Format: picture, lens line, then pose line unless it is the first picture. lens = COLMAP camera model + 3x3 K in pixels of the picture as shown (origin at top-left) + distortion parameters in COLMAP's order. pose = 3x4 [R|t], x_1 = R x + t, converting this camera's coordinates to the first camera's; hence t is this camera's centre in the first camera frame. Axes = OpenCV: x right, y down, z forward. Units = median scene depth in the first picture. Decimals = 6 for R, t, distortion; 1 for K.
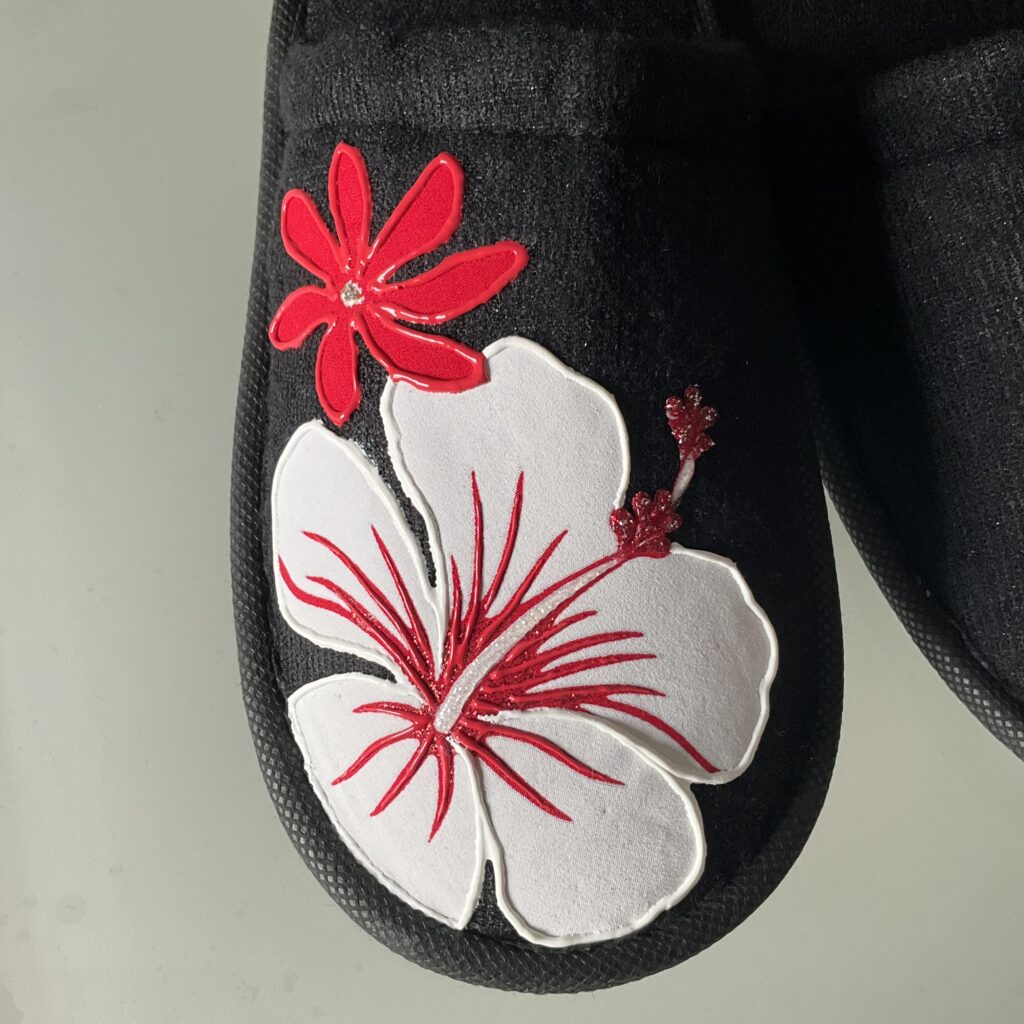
lens RADIAL K [[1420.8, 0, 515.6], [0, 1420.8, 513.0], [0, 0, 1]] dist [0.087385, 0.000000]
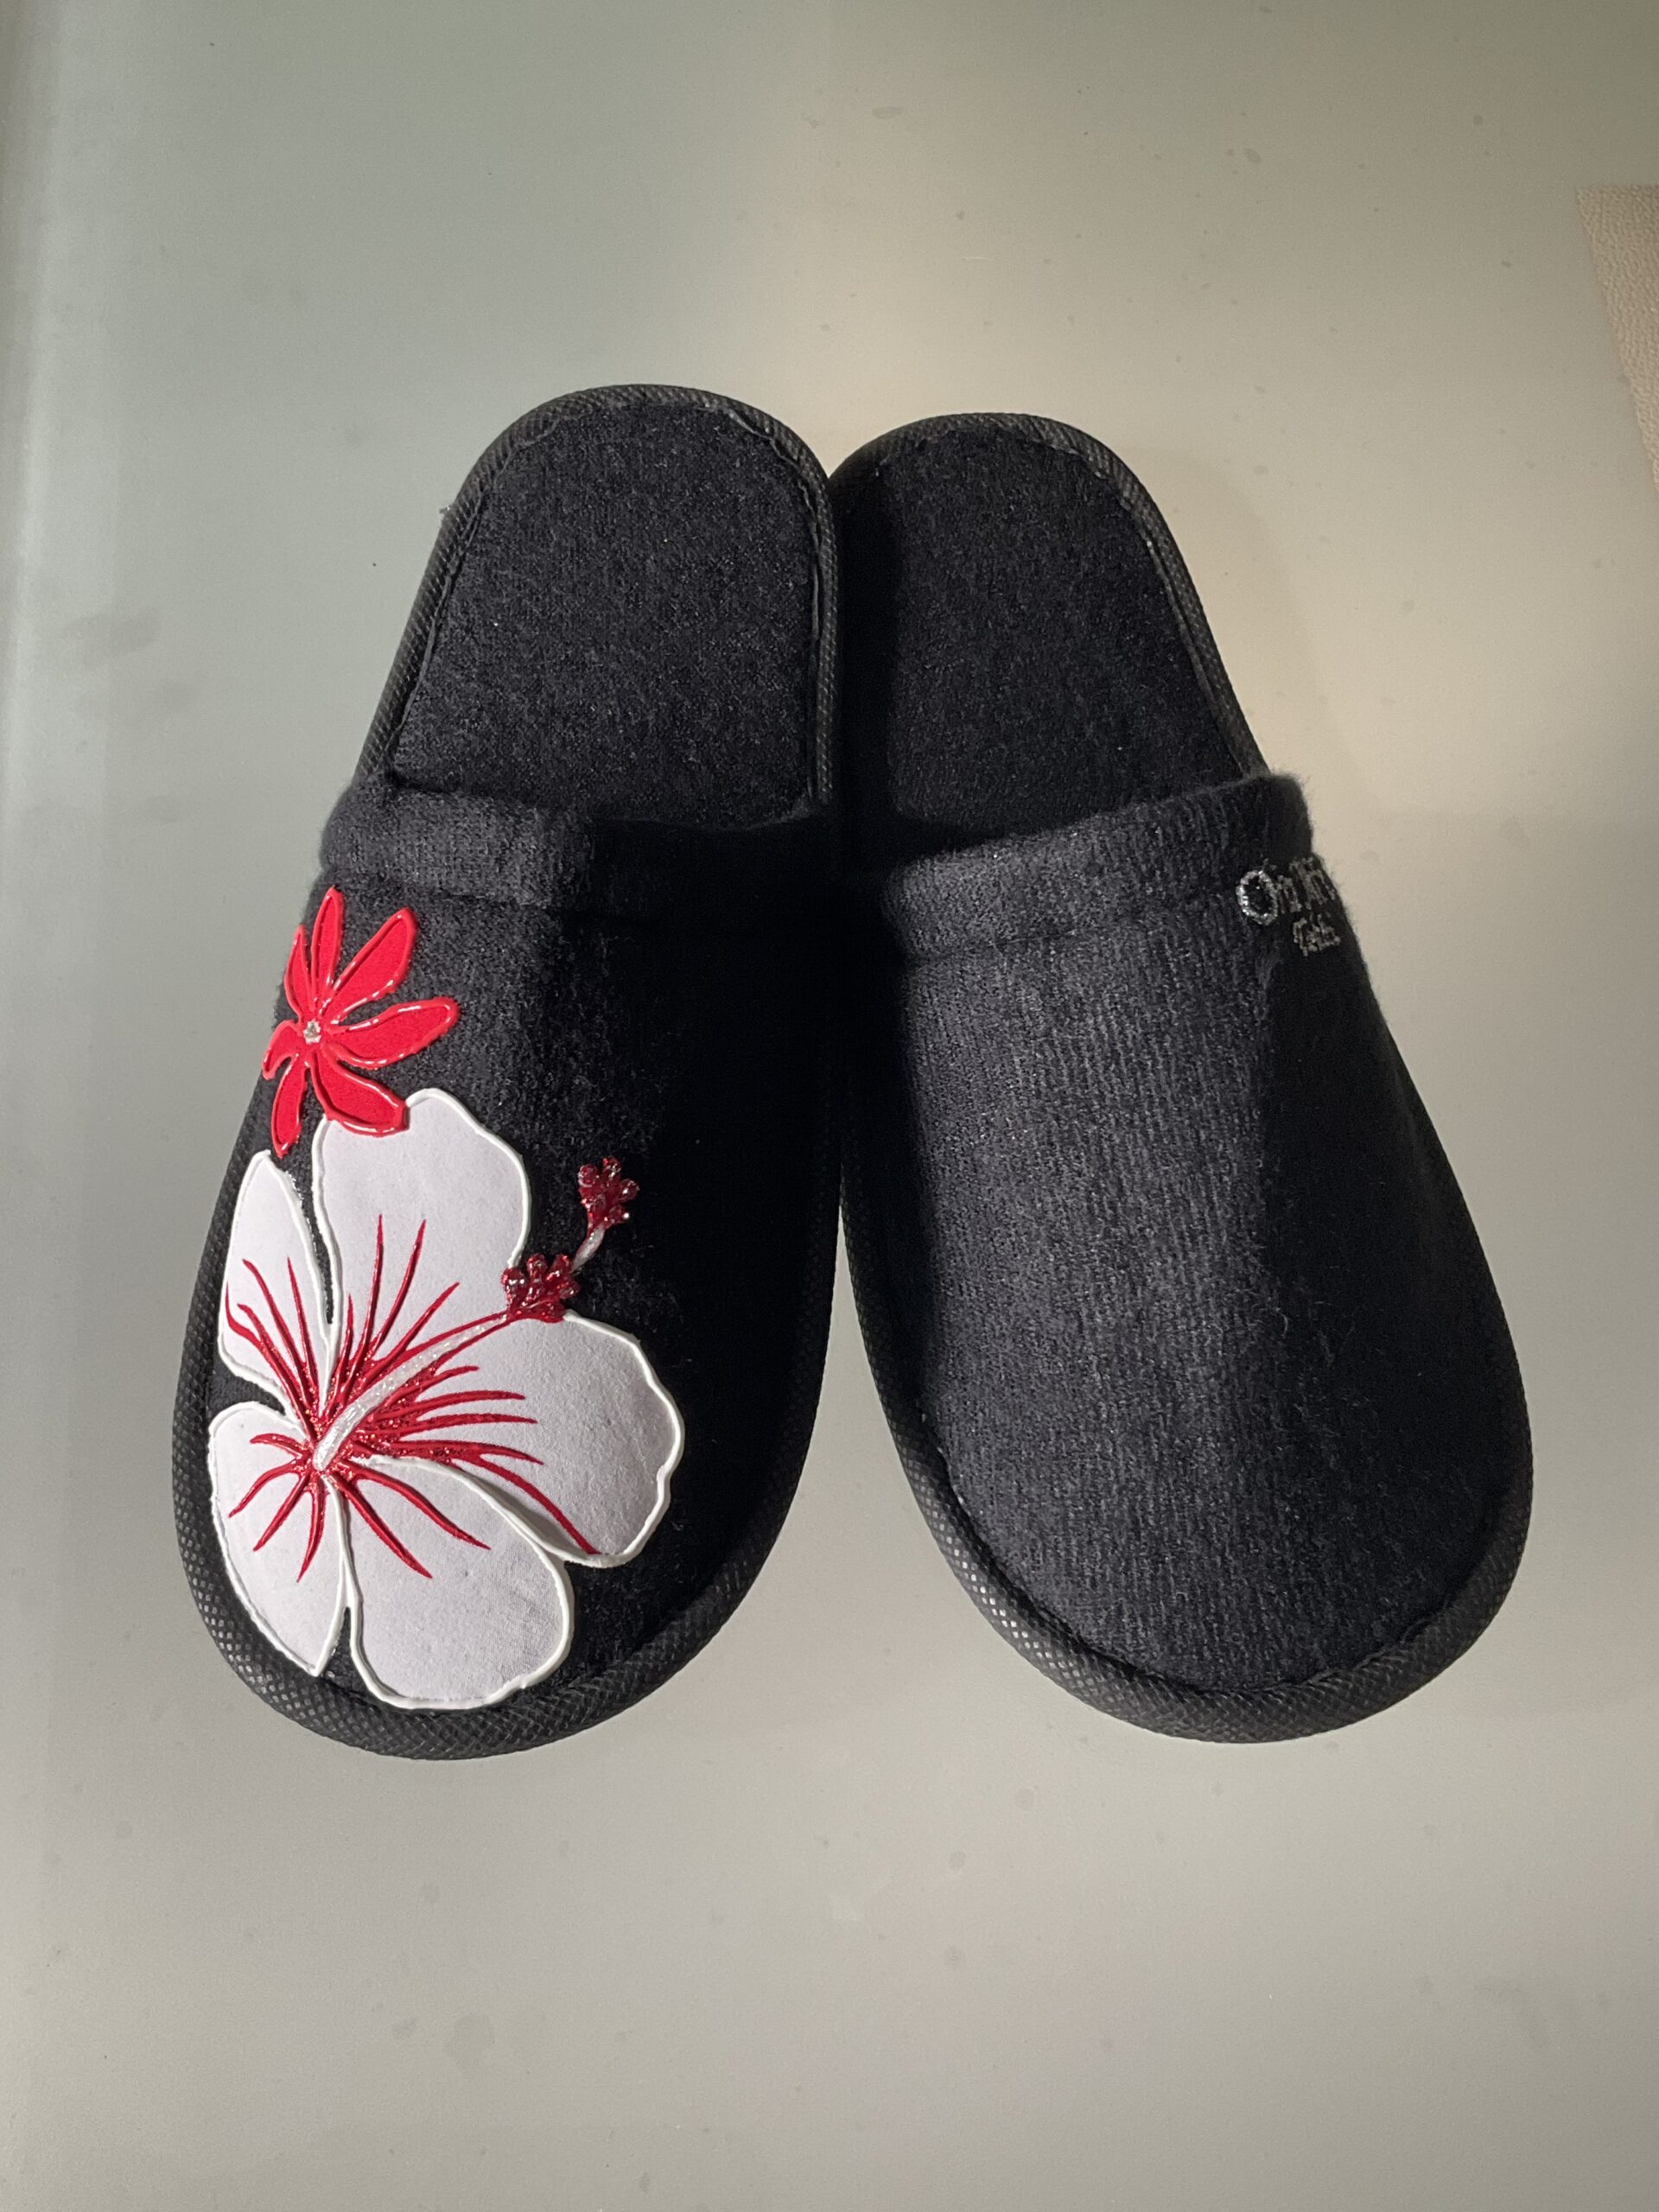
lens RADIAL K [[2289.4, 0, 842.4], [0, 2289.4, 1104.2], [0, 0, 1]] dist [0.079743, 0.000000]
pose [[0.977486, 0.105829, -0.182540, 0.576832], [-0.126348, 0.986447, -0.104684, 0.022854], [0.168987, 0.125391, 0.977610, -0.556407]]
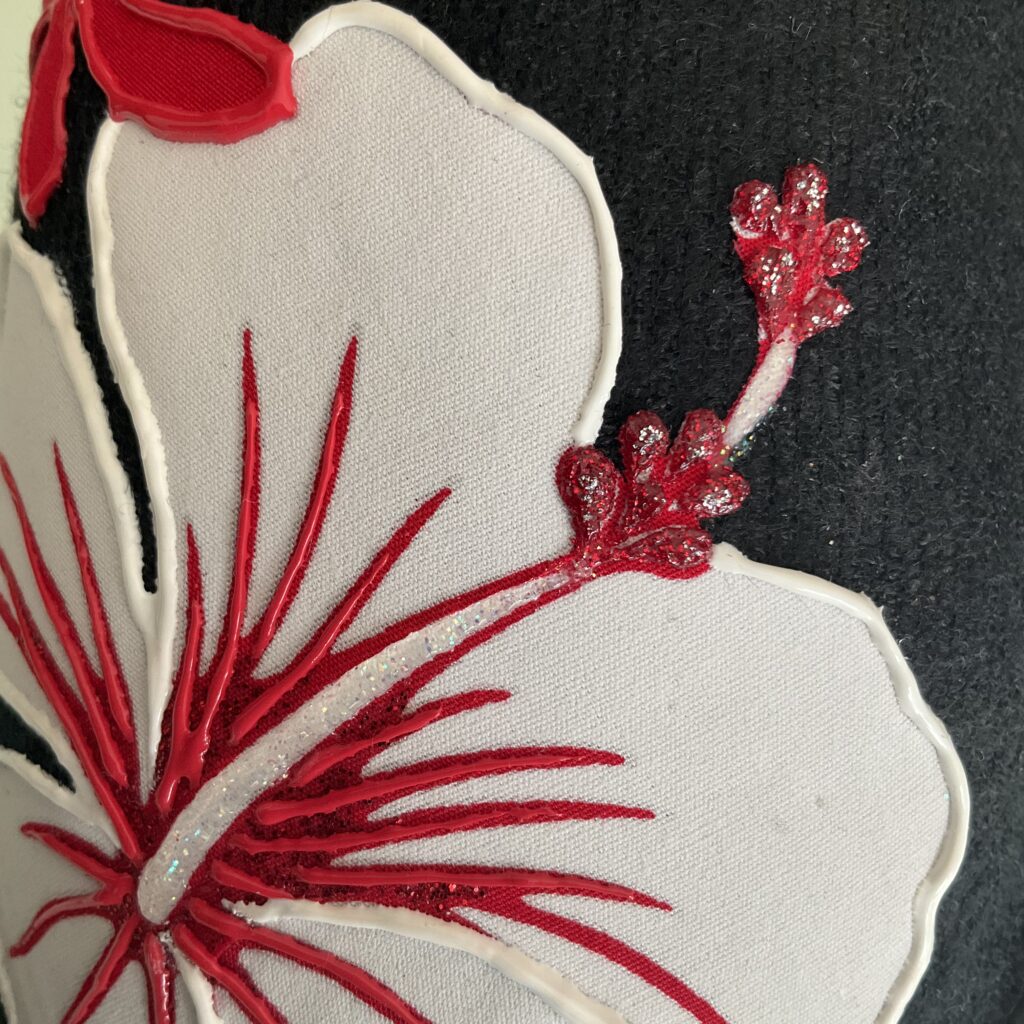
lens RADIAL K [[1249.3, 0, 507.5], [0, 1249.3, 503.6], [0, 0, 1]] dist [0.002997, 0.000000]
pose [[0.976278, 0.092068, -0.195972, 0.120188], [-0.089589, 0.995747, 0.021496, 0.007205], [0.197117, -0.003429, 0.980374, 0.639815]]
